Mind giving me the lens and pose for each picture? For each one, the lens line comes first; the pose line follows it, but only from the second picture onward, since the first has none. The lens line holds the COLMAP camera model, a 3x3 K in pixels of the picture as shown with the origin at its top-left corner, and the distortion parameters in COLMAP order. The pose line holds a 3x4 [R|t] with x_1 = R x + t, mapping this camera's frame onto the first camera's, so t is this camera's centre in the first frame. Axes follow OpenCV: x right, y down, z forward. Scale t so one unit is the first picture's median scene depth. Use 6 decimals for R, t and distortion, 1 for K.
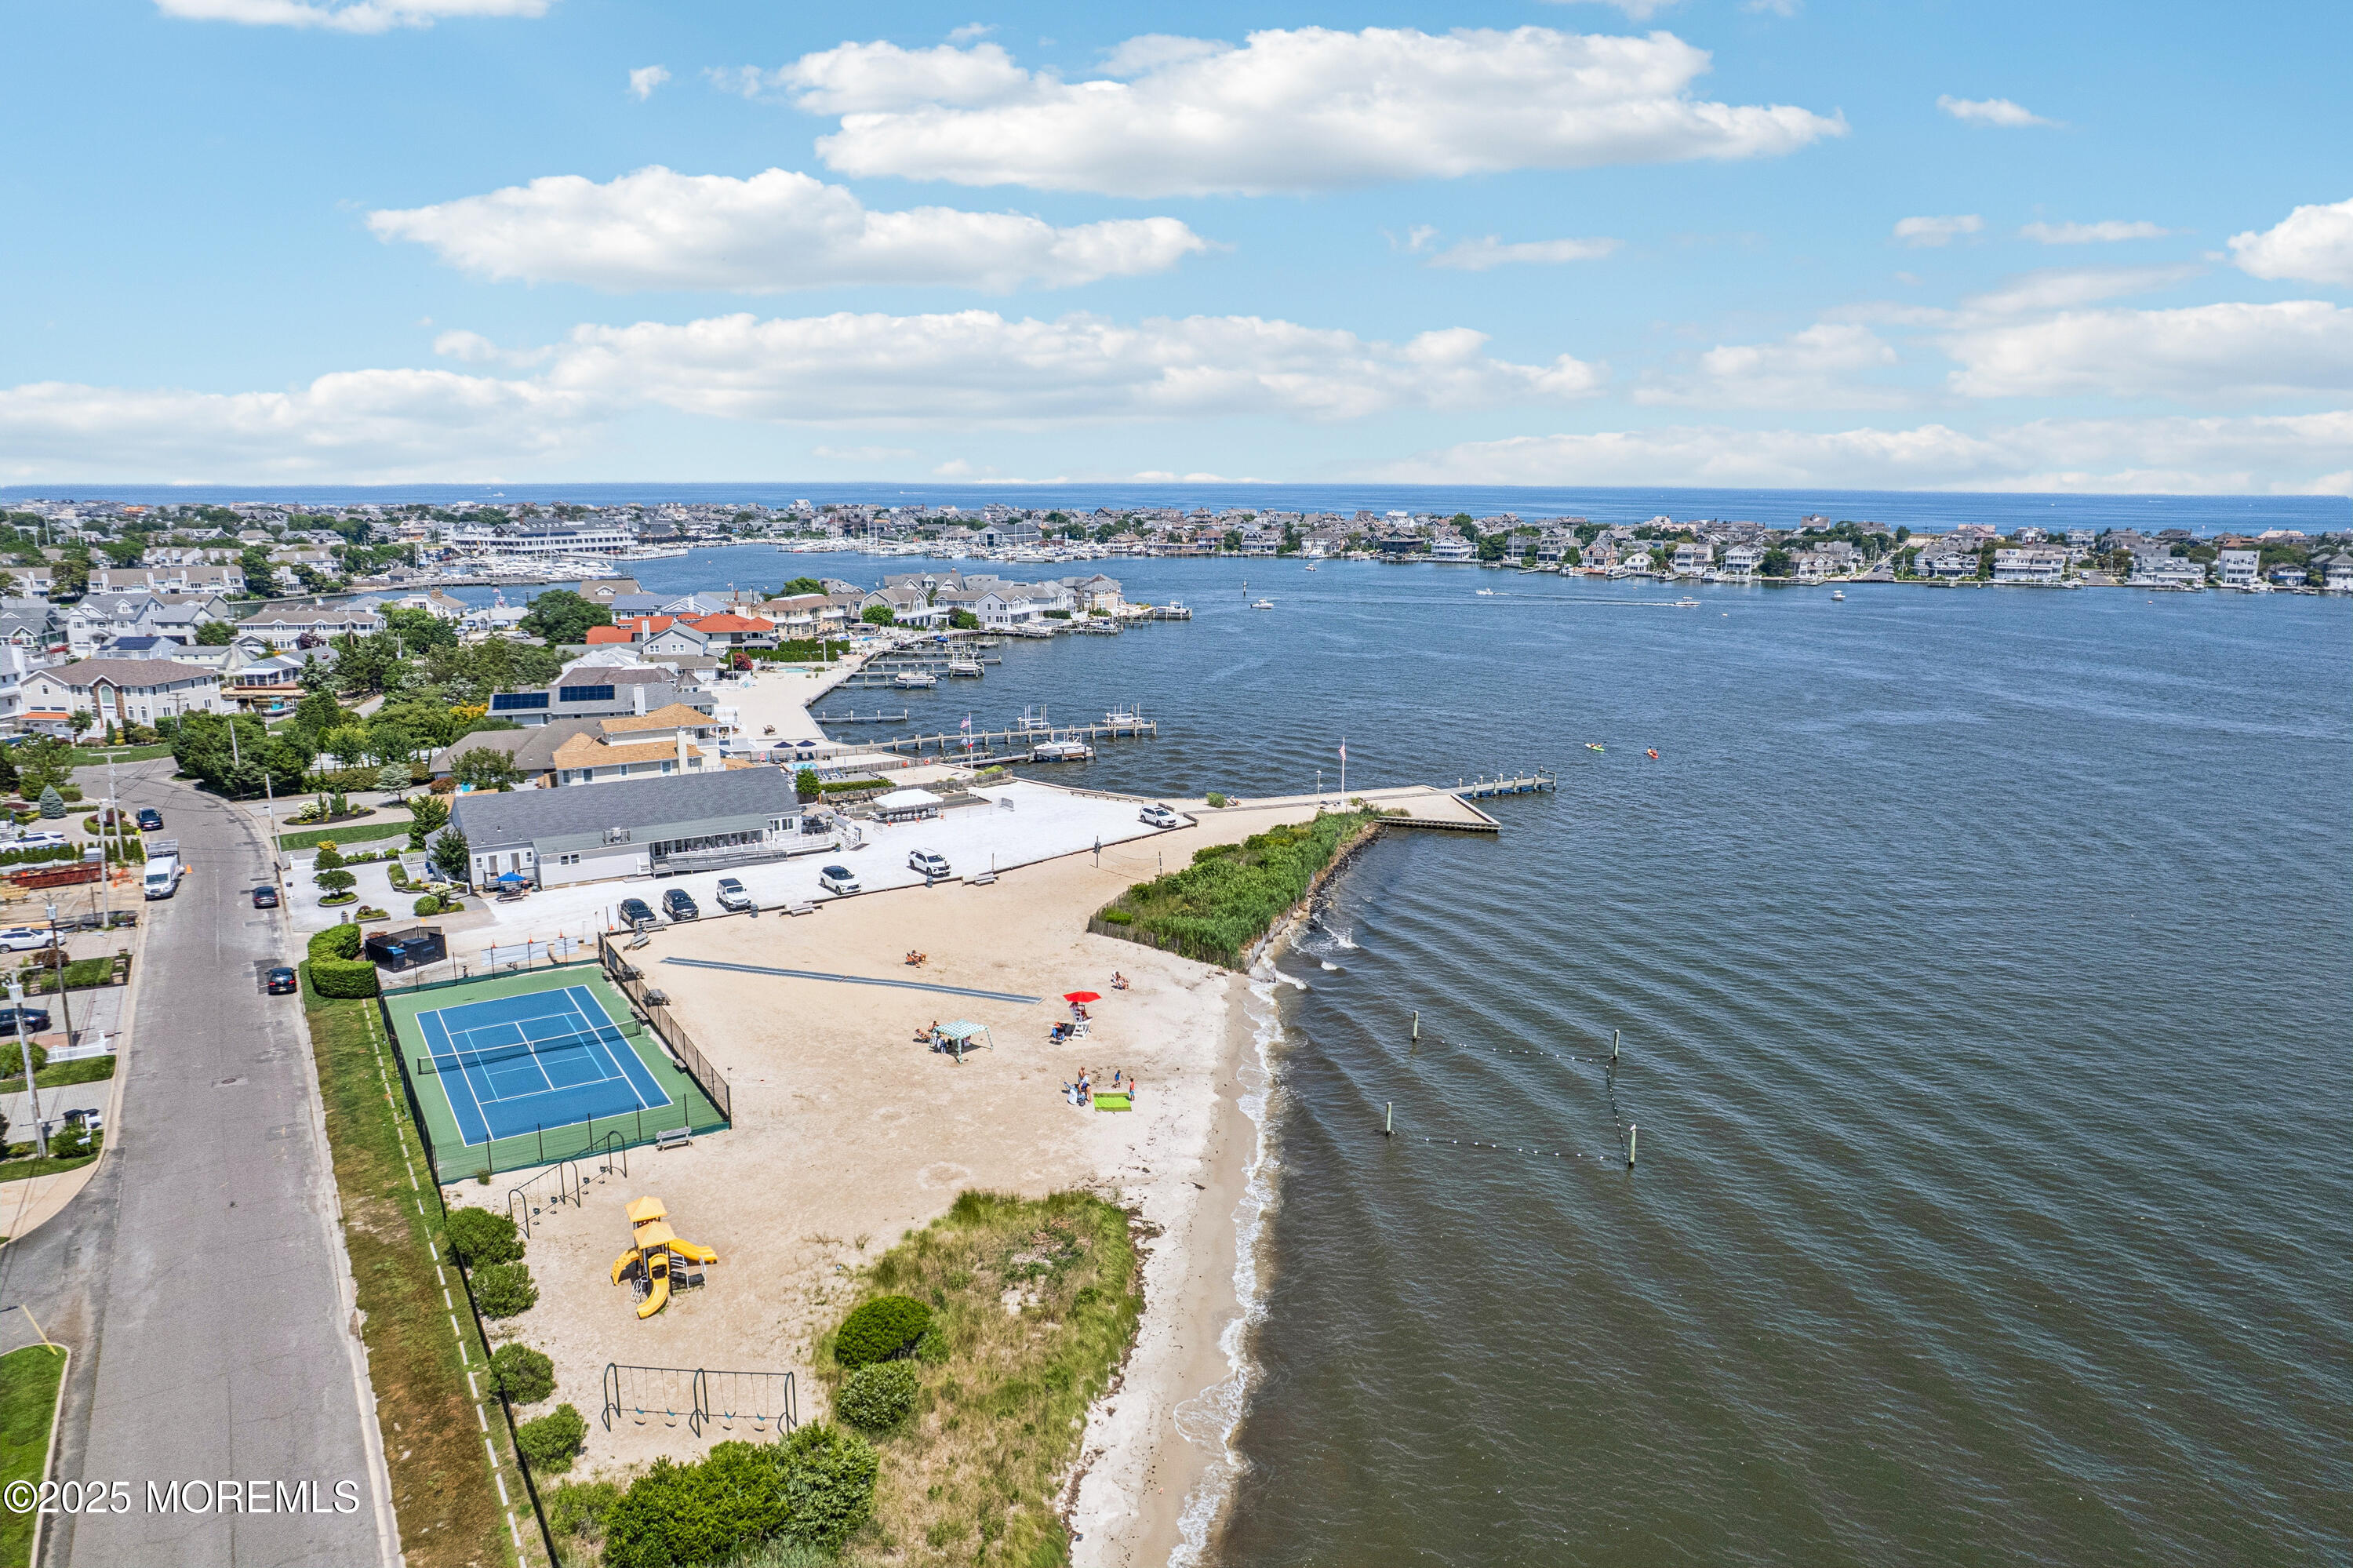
lens RADIAL K [[1504.3, 0, 1176.5], [0, 1504.3, 784.0], [0, 0, 1]] dist [-0.077071, 0.071040]
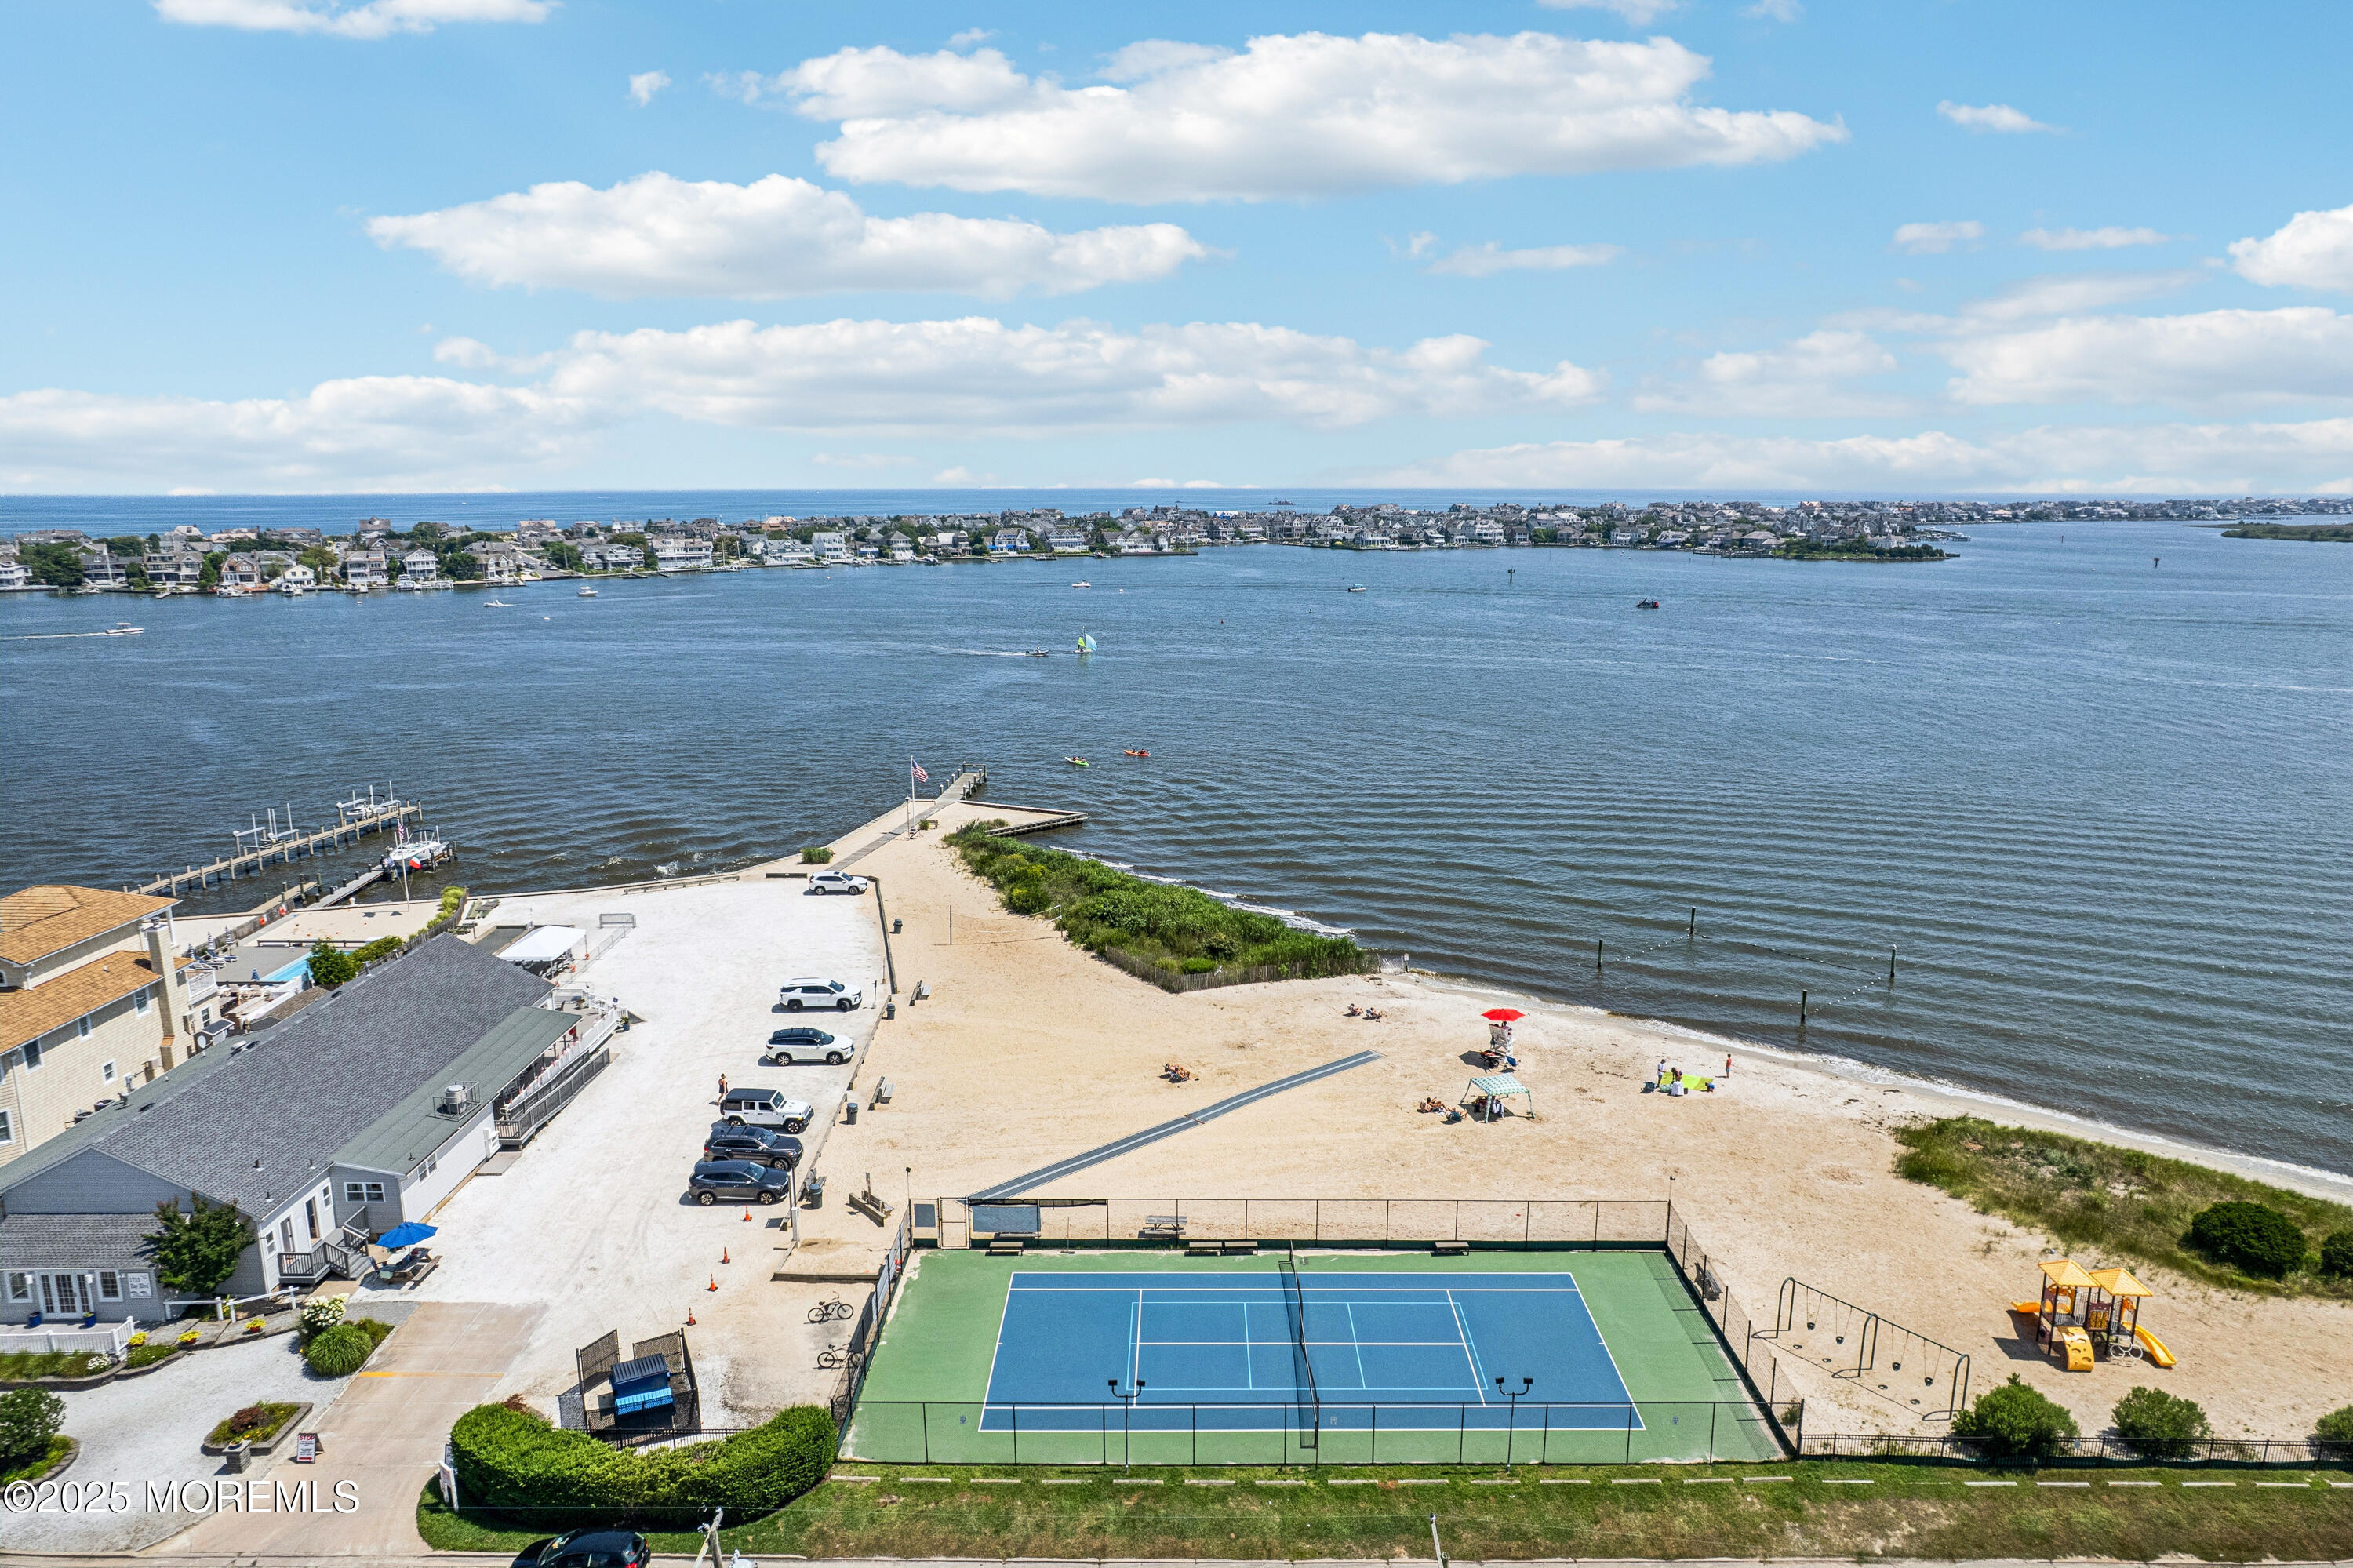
lens RADIAL K [[1504.3, 0, 1176.5], [0, 1504.3, 784.0], [0, 0, 1]] dist [-0.077071, 0.071040]
pose [[0.541952, -0.169809, 0.823075, -0.752707], [0.170797, 0.981190, 0.089969, -0.094854], [-0.822871, 0.091820, 0.560761, 0.532105]]
